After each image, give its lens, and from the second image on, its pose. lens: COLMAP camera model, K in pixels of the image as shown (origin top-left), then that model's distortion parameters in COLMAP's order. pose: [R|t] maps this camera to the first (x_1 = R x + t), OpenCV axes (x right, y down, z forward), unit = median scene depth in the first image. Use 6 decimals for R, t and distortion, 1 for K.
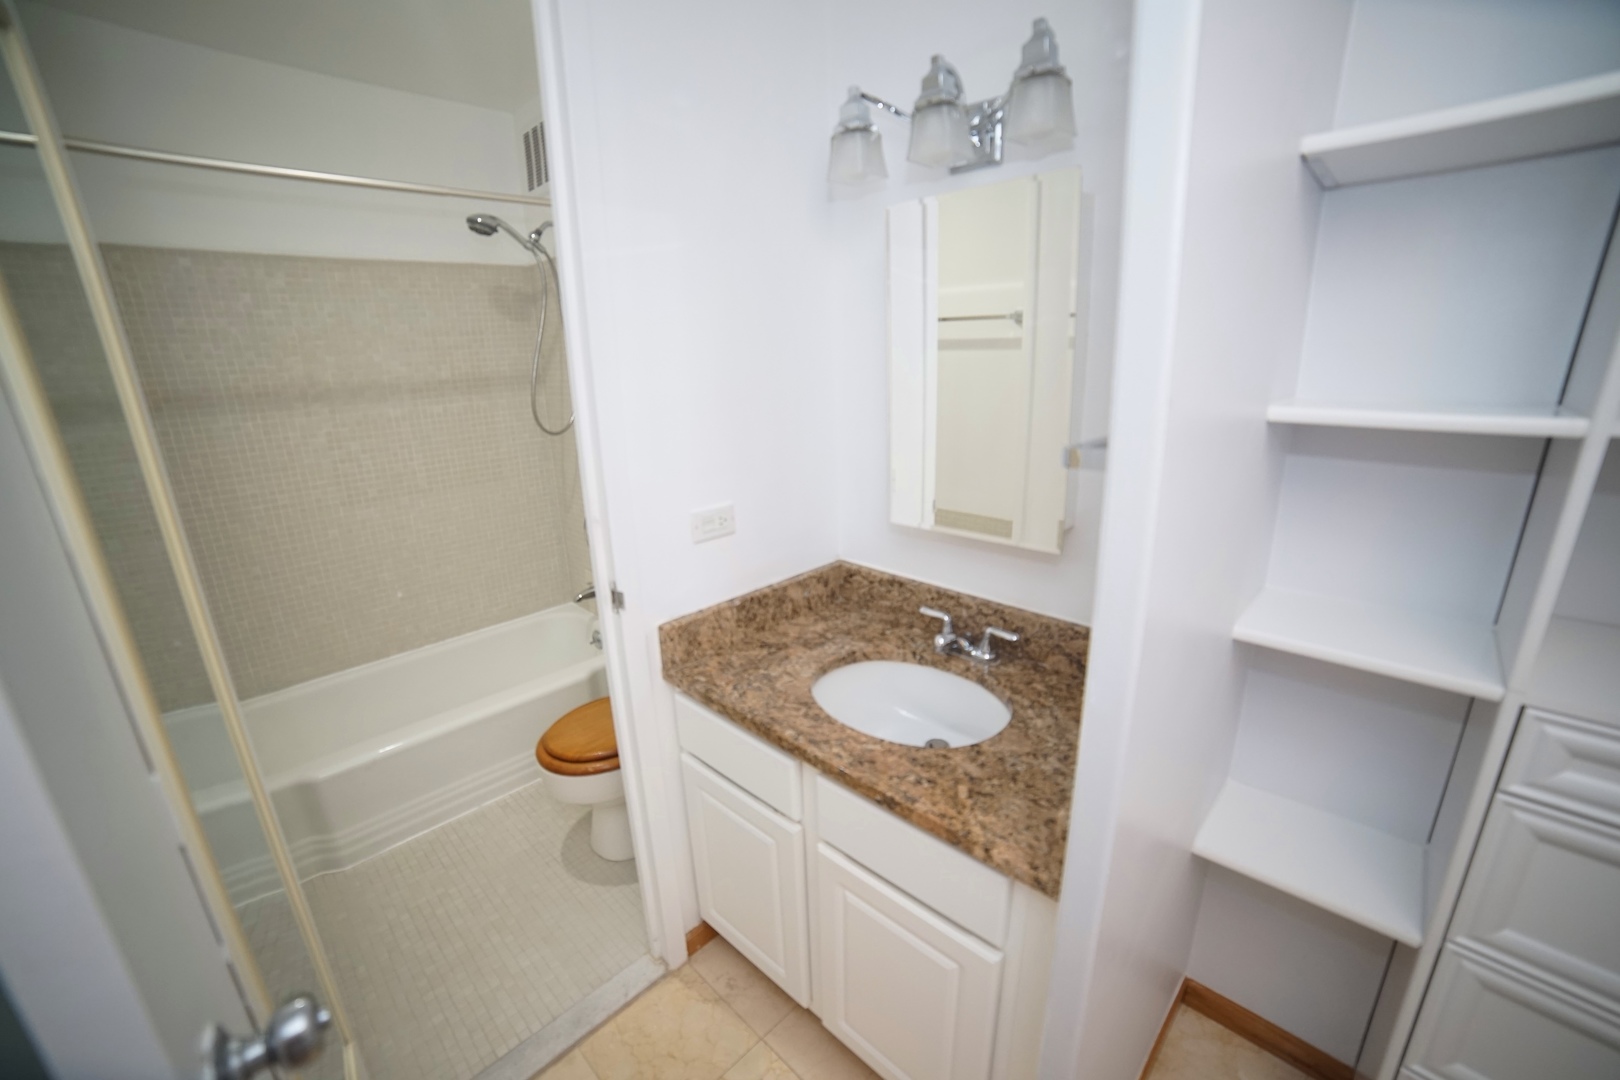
lens RADIAL K [[661.1, 0, 813.6], [0, 661.1, 540.3], [0, 0, 1]] dist [-0.113886, 0.042773]
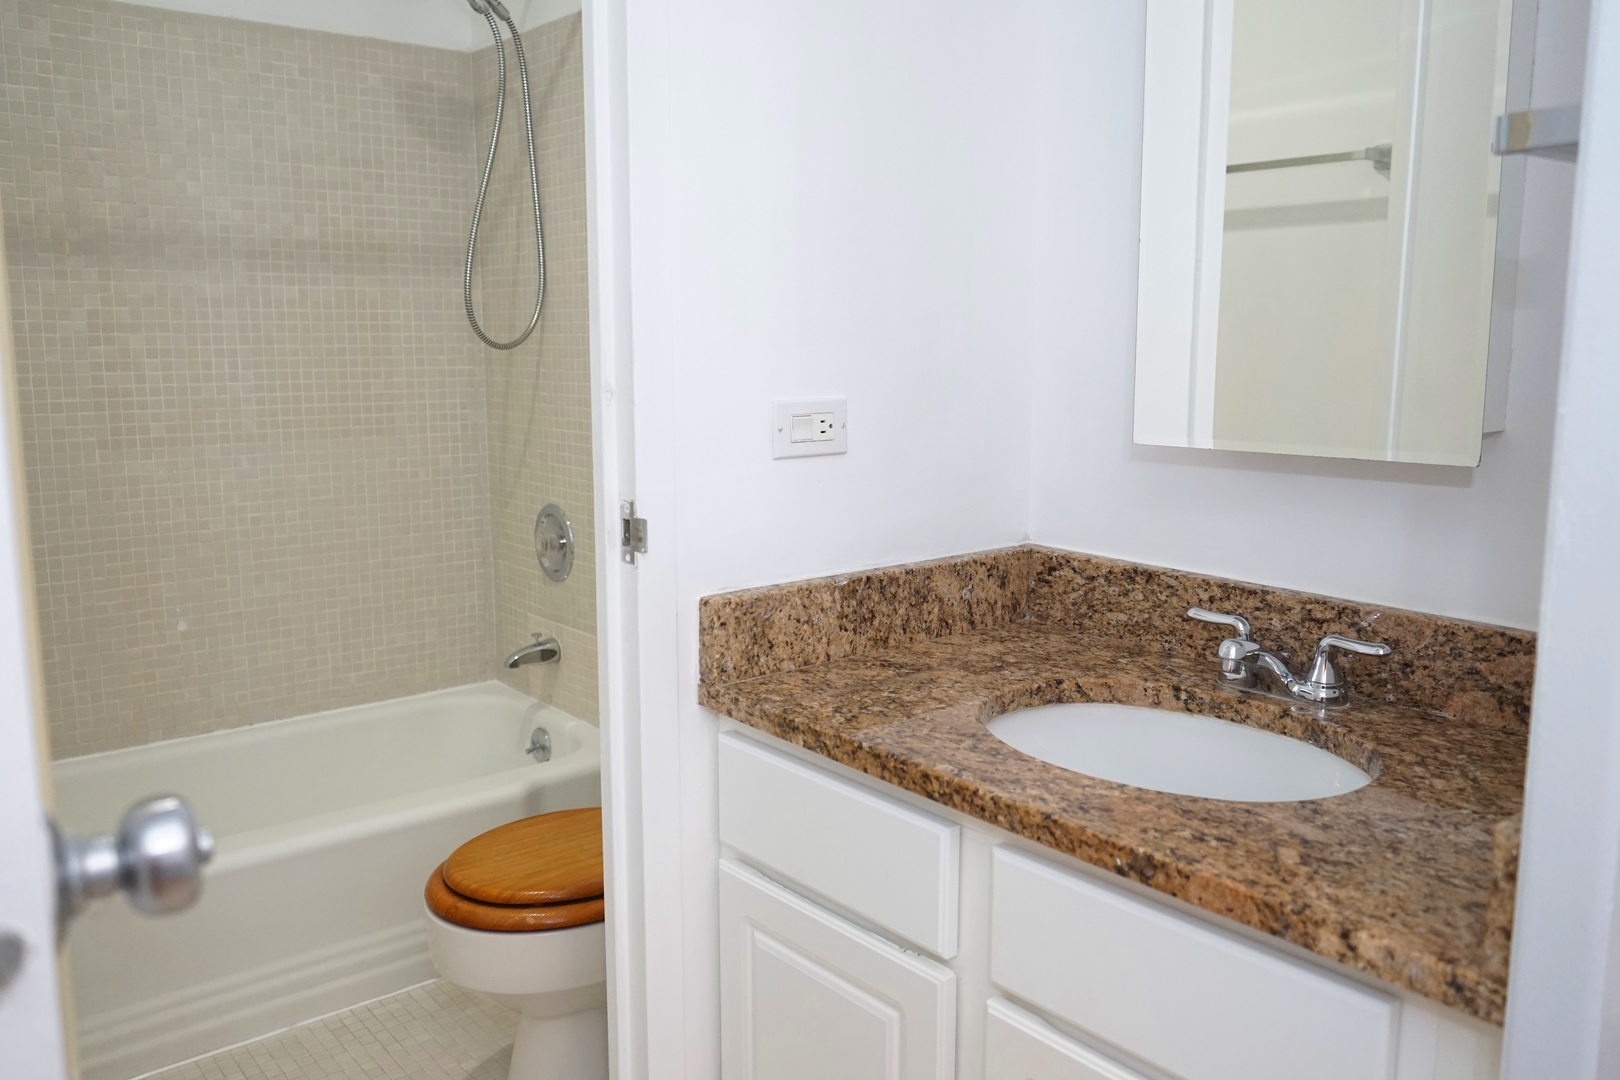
lens RADIAL K [[1293.2, 0, 803.5], [0, 1293.2, 530.7], [0, 0, 1]] dist [-0.008139, 0.006204]
pose [[0.993276, 0.047418, -0.105617, -0.037901], [-0.060268, 0.990698, -0.122001, 0.186041], [0.098850, 0.127546, 0.986894, -0.057060]]
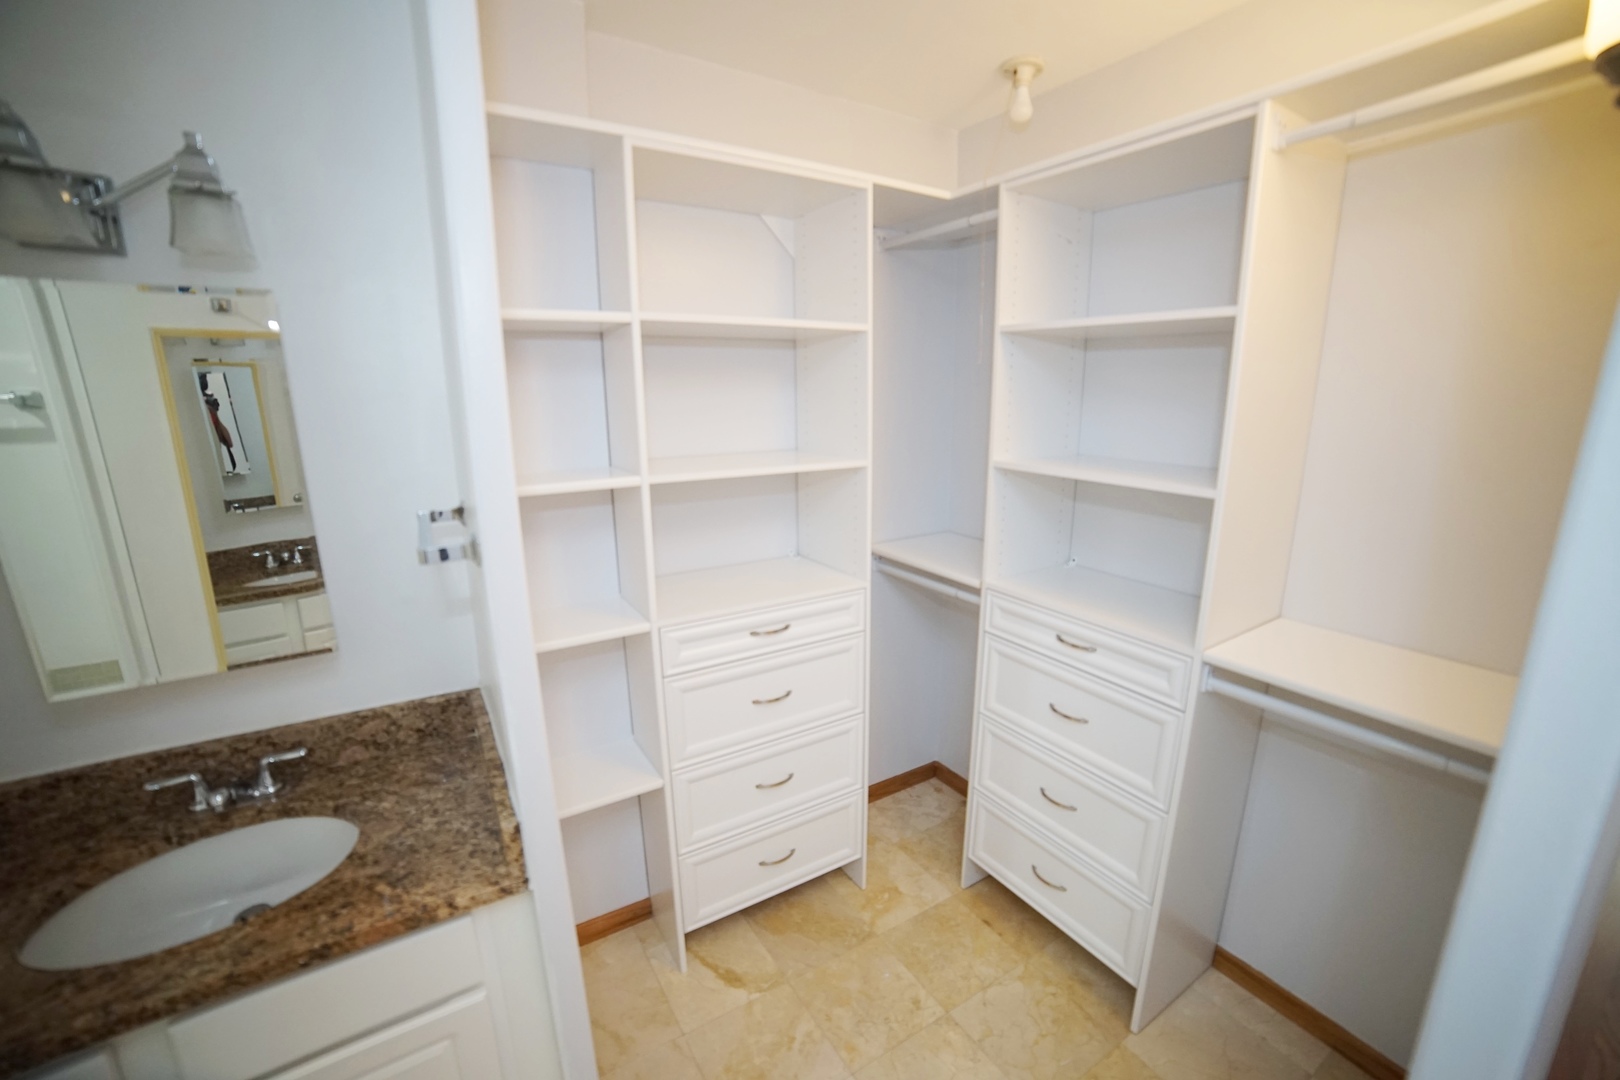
lens RADIAL K [[658.5, 0, 810.0], [0, 658.5, 540.0], [0, 0, 1]] dist [-0.083383, 0.027421]
pose [[0.241012, -0.189807, 0.951781, -0.300653], [0.270458, 0.954976, 0.121958, -0.054998], [-0.932076, 0.228023, 0.281496, -0.029659]]
